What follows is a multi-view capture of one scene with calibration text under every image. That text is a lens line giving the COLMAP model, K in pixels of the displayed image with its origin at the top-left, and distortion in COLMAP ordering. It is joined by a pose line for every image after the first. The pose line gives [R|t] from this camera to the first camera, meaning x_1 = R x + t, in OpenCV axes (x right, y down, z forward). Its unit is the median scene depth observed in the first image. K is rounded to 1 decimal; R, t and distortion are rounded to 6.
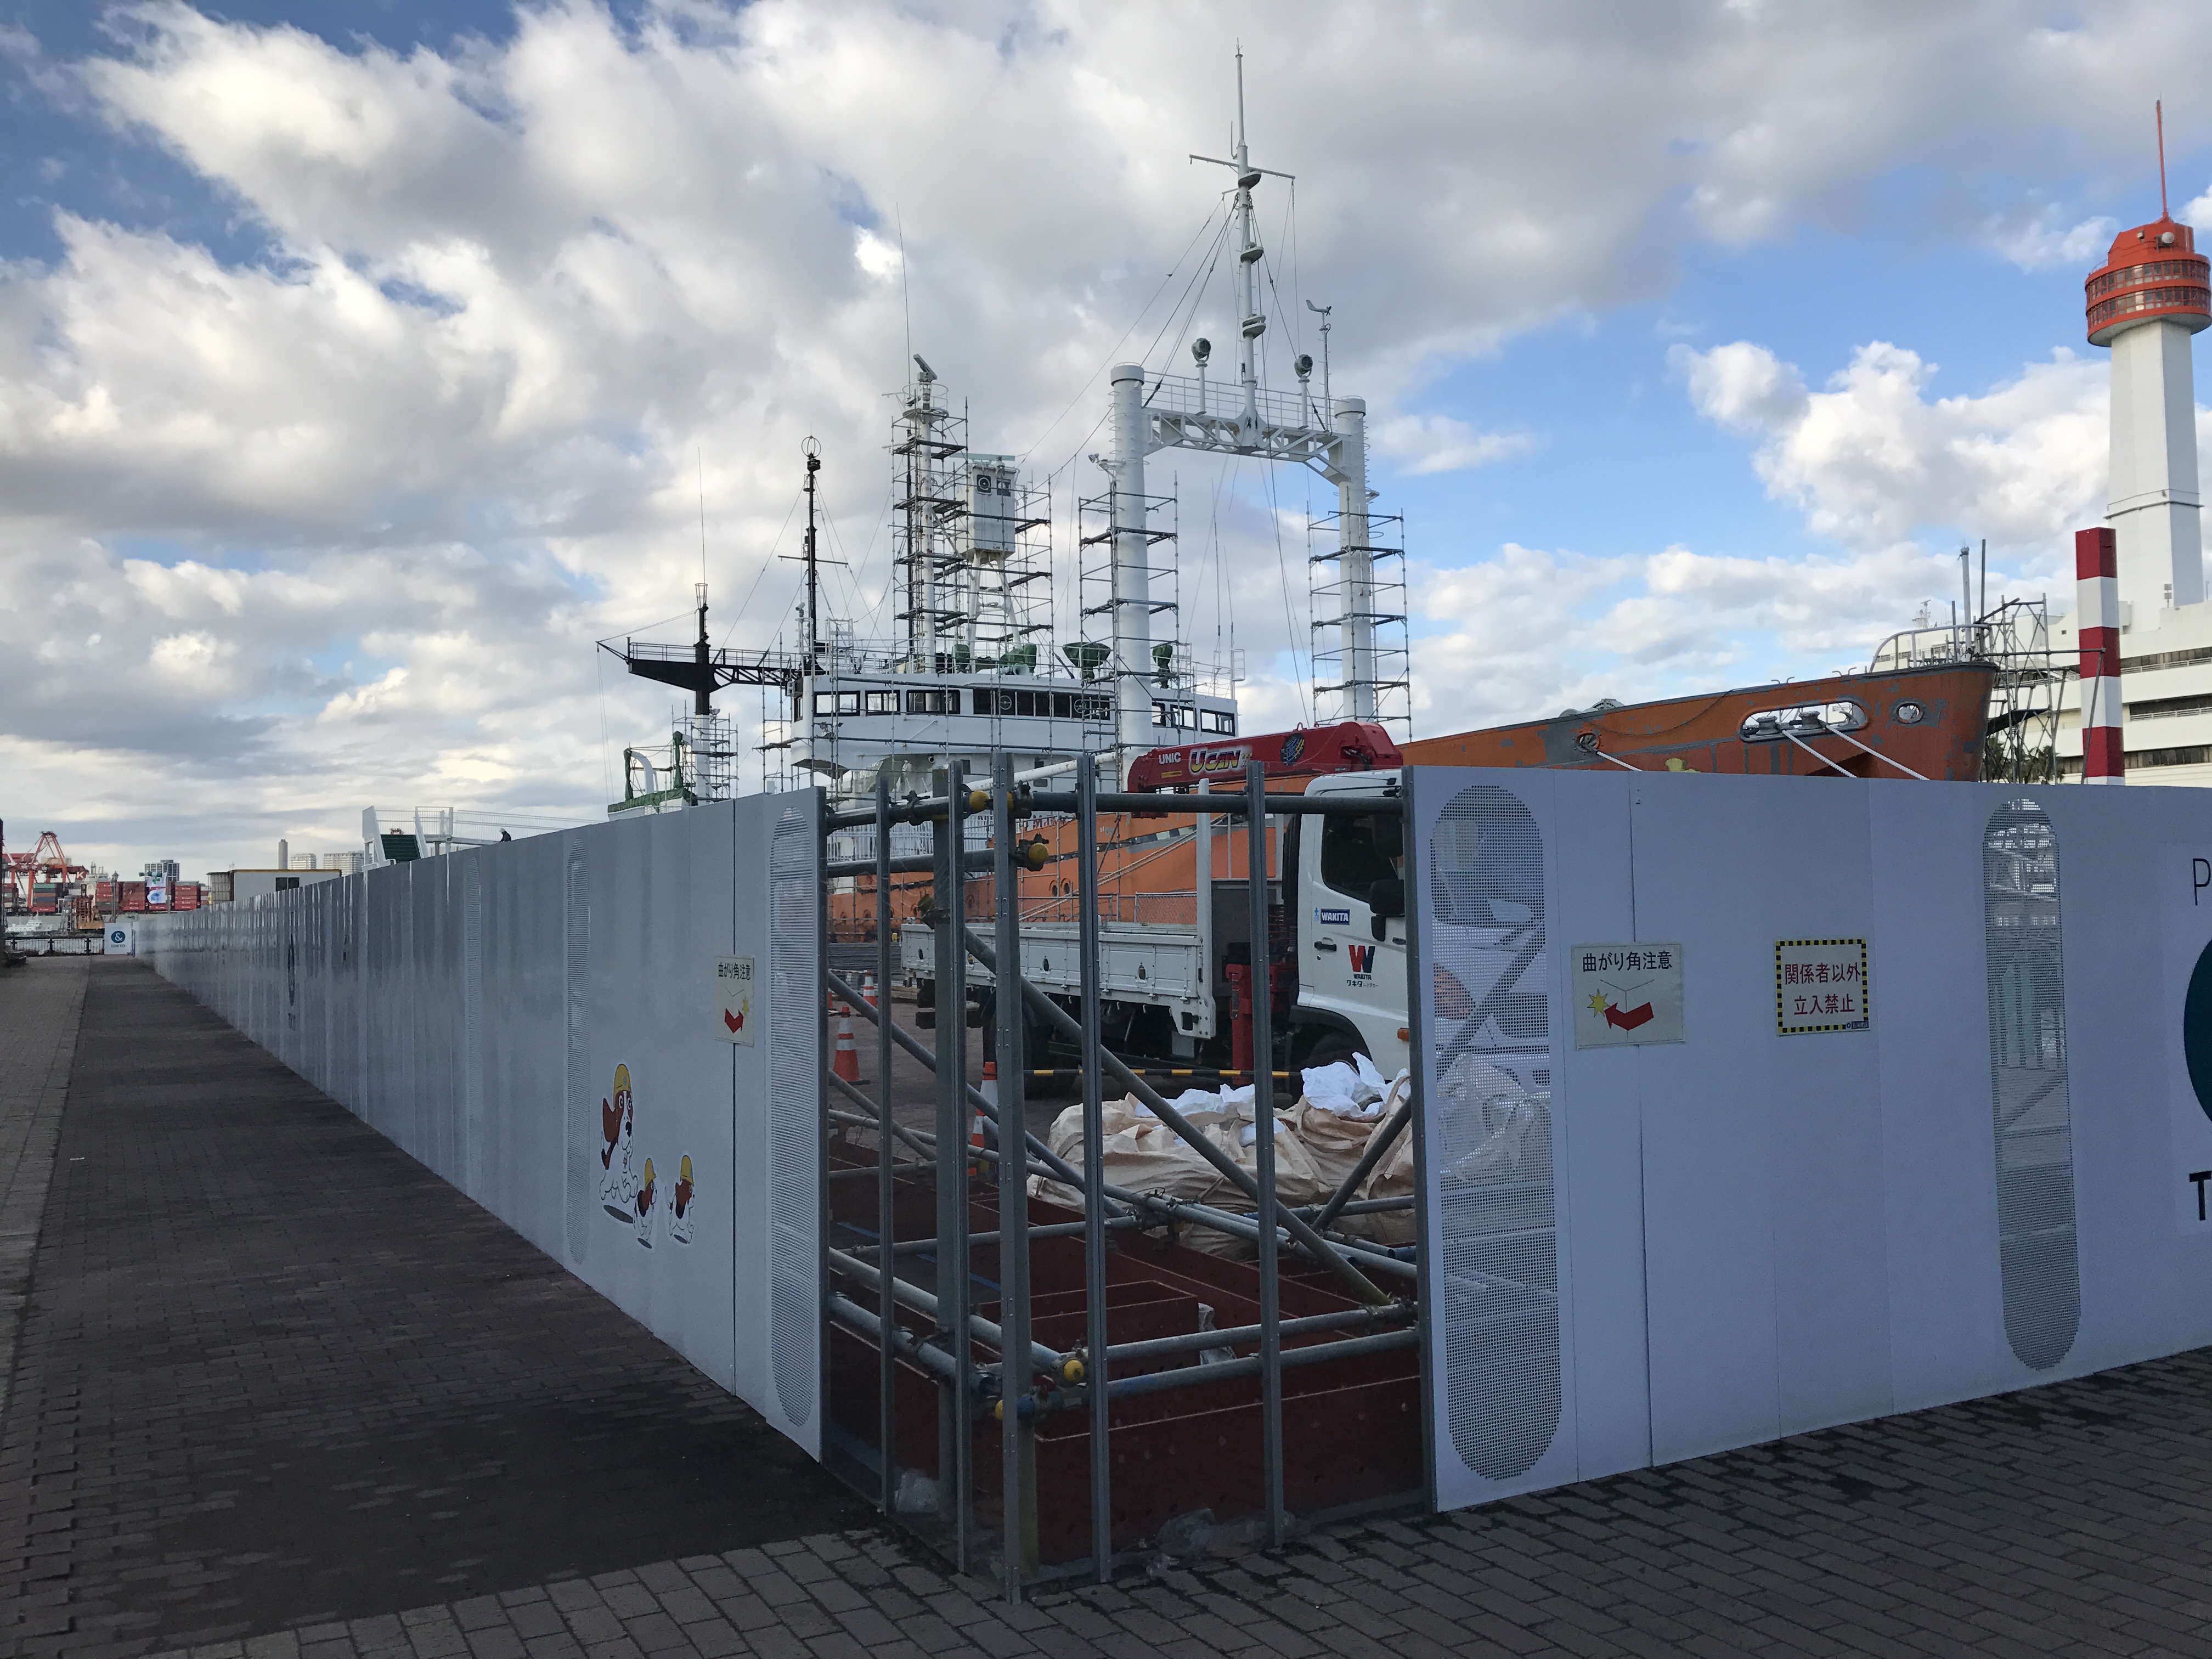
lens RADIAL K [[1805.8, 0, 1107.6], [0, 1805.8, 803.1], [0, 0, 1]] dist [0.003105, -0.004078]
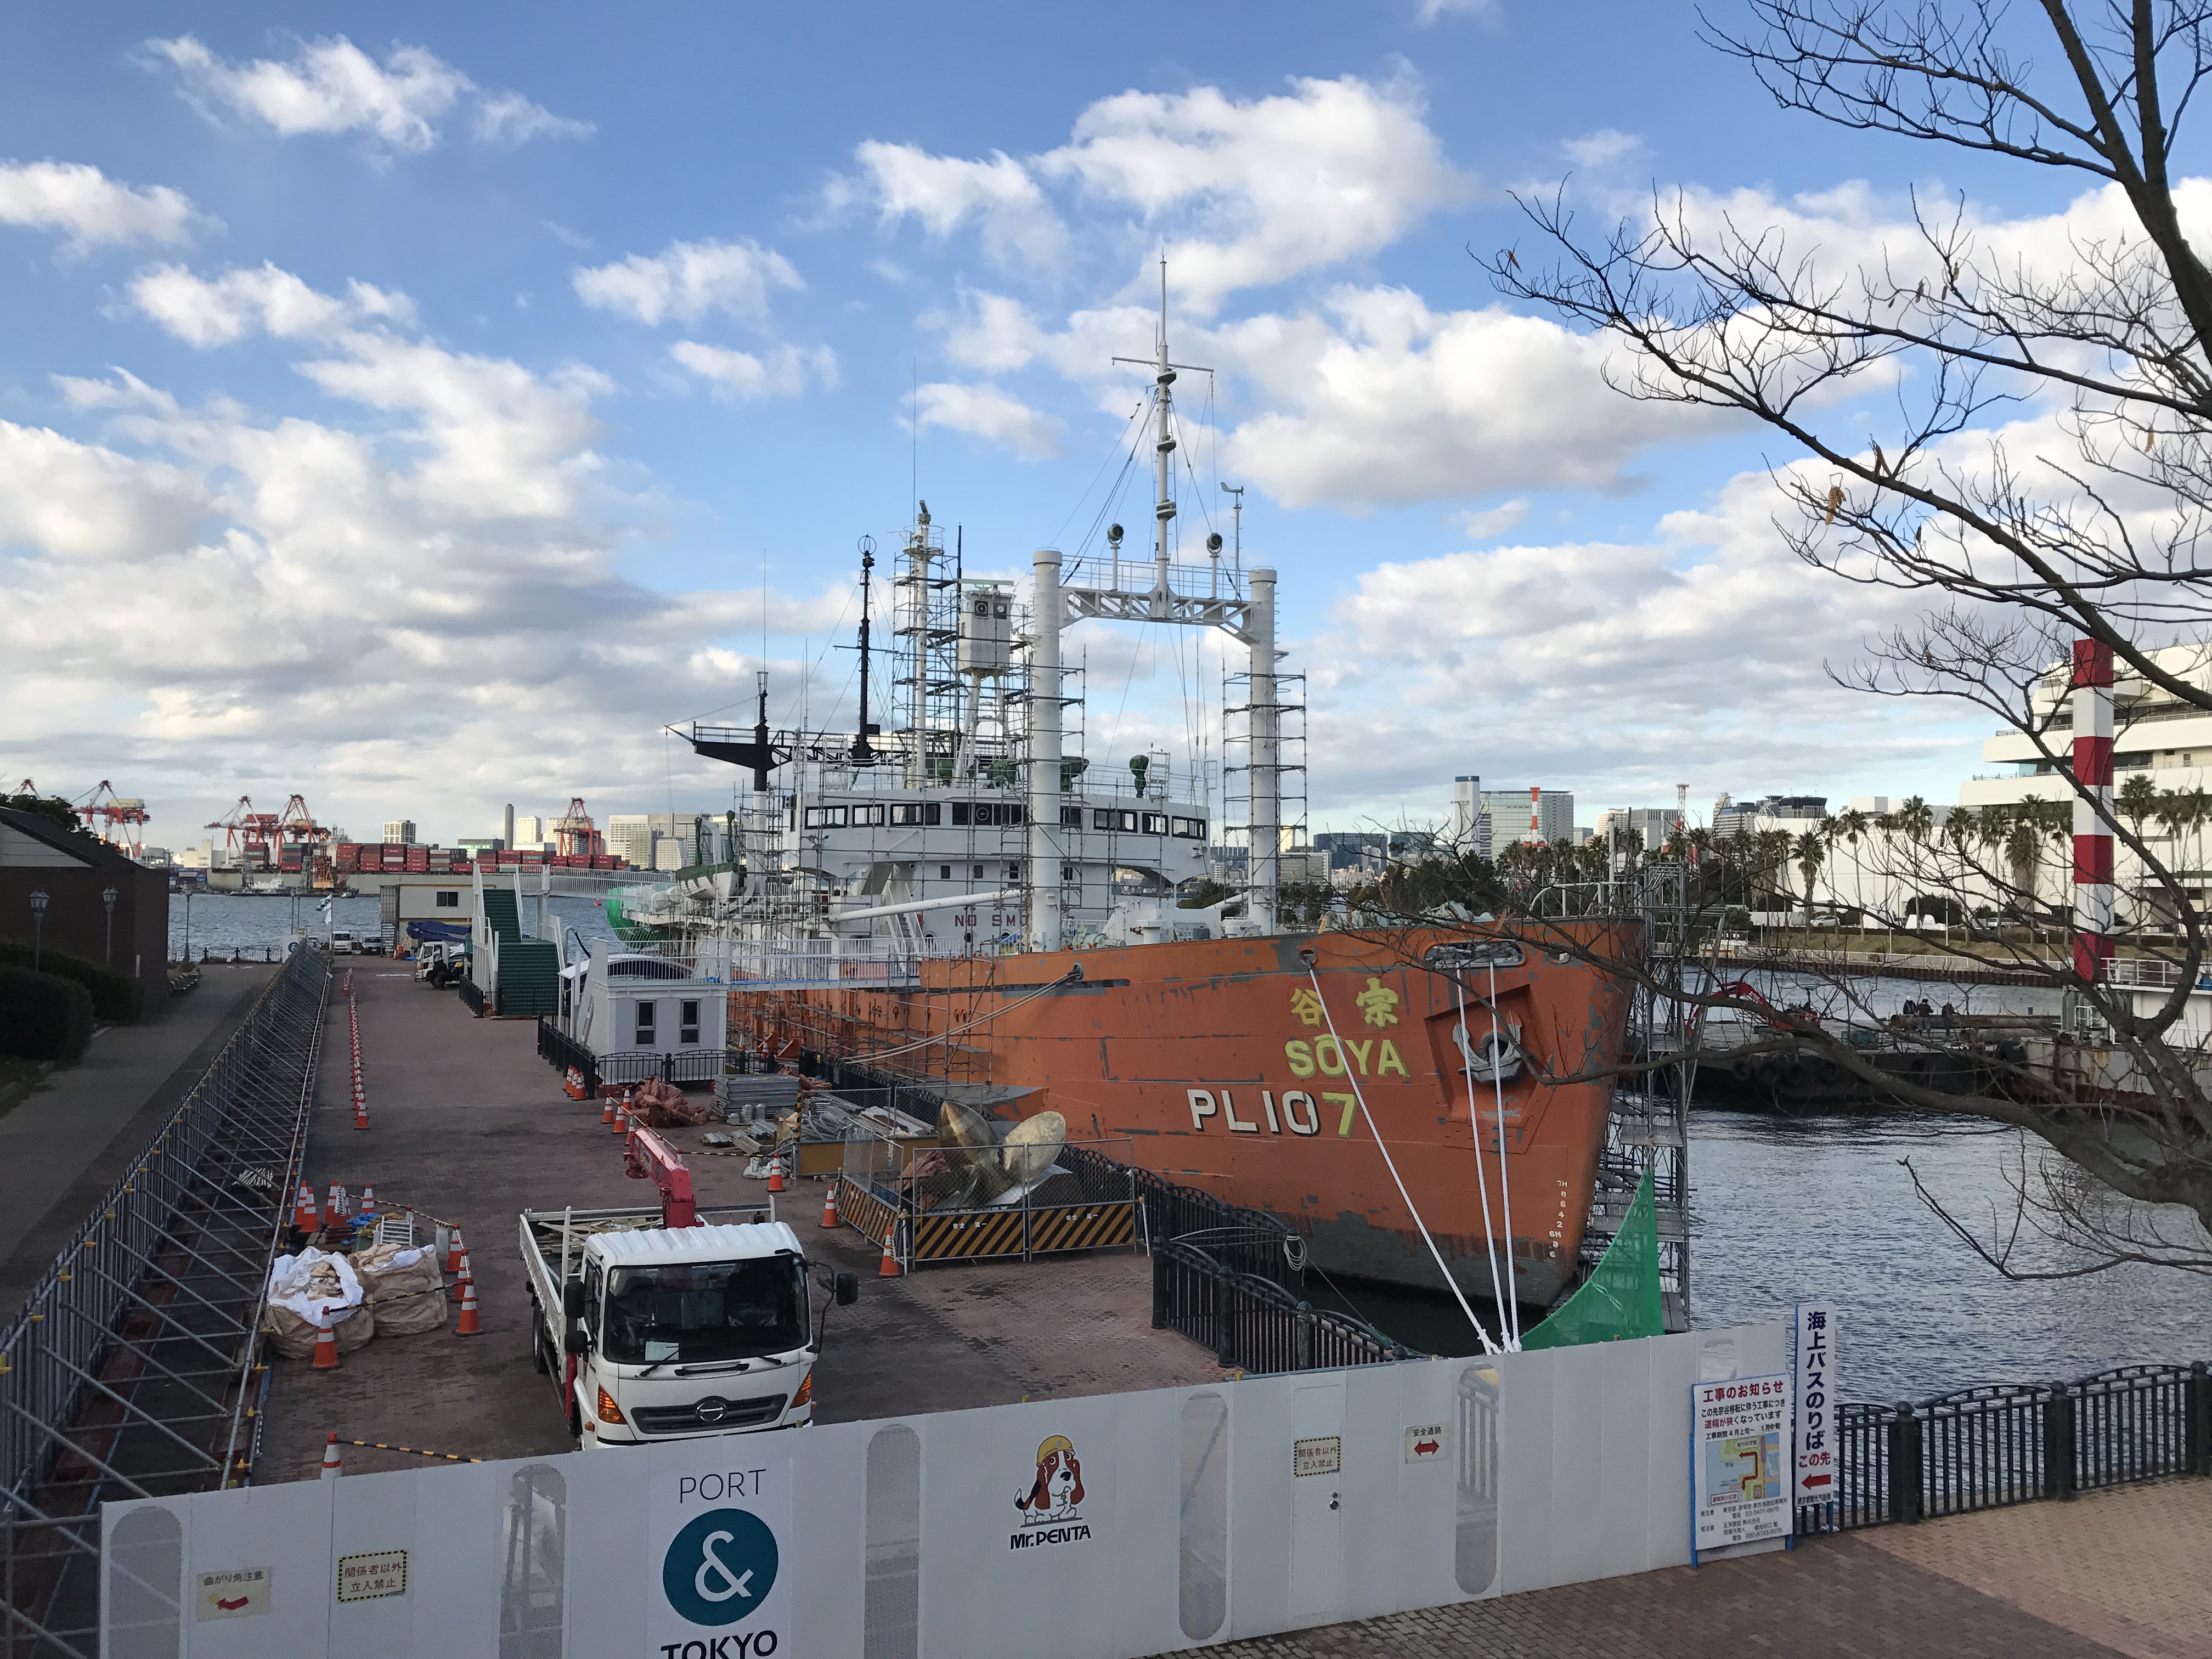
lens RADIAL K [[1782.8, 0, 1106.0], [0, 1782.8, 829.5], [0, 0, 1]] dist [0.028065, -0.002245]
pose [[0.993106, 0.026332, -0.114221, 0.168743], [-0.022548, 0.999157, 0.034297, -0.098721], [0.115028, -0.031485, 0.992863, -0.108450]]
